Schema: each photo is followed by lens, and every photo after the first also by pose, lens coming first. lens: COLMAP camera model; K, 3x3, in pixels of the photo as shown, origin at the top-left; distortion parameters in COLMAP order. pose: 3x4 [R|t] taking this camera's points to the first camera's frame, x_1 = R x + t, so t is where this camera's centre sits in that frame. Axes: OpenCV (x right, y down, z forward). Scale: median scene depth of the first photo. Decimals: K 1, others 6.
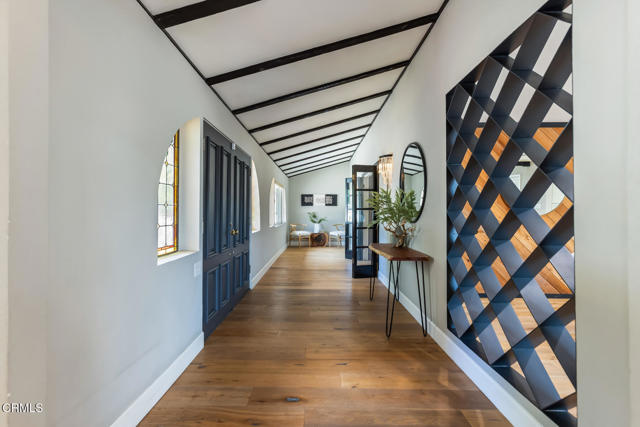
lens RADIAL K [[288.7, 0, 320.0], [0, 288.7, 213.5], [0, 0, 1]] dist [0.000156, 0.000112]
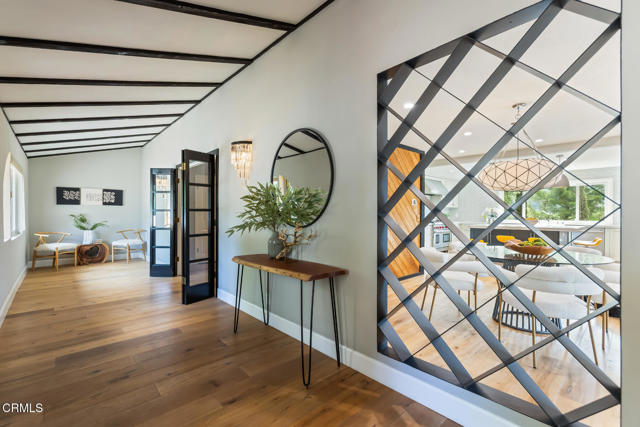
lens RADIAL K [[284.2, 0, 320.4], [0, 284.2, 217.3], [0, 0, 1]] dist [0.004349, 0.000958]
pose [[0.738852, -0.009941, 0.673794, -0.065139], [0.004227, 0.999940, 0.010118, -0.001707], [-0.673854, -0.004627, 0.738850, 0.133806]]
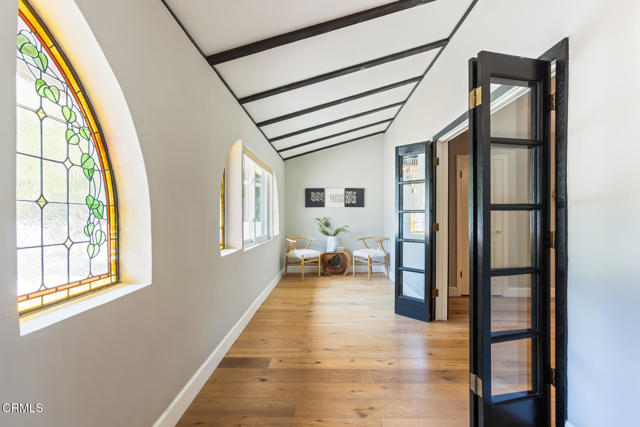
lens RADIAL K [[312.9, 0, 320.0], [0, 312.9, 213.5], [0, 0, 1]] dist [-0.000697, 0.000012]
pose [[0.999758, -0.005401, -0.021334, -0.021774], [0.005056, 0.999856, -0.016220, -0.002691], [0.021418, 0.016108, 0.999641, 0.378345]]
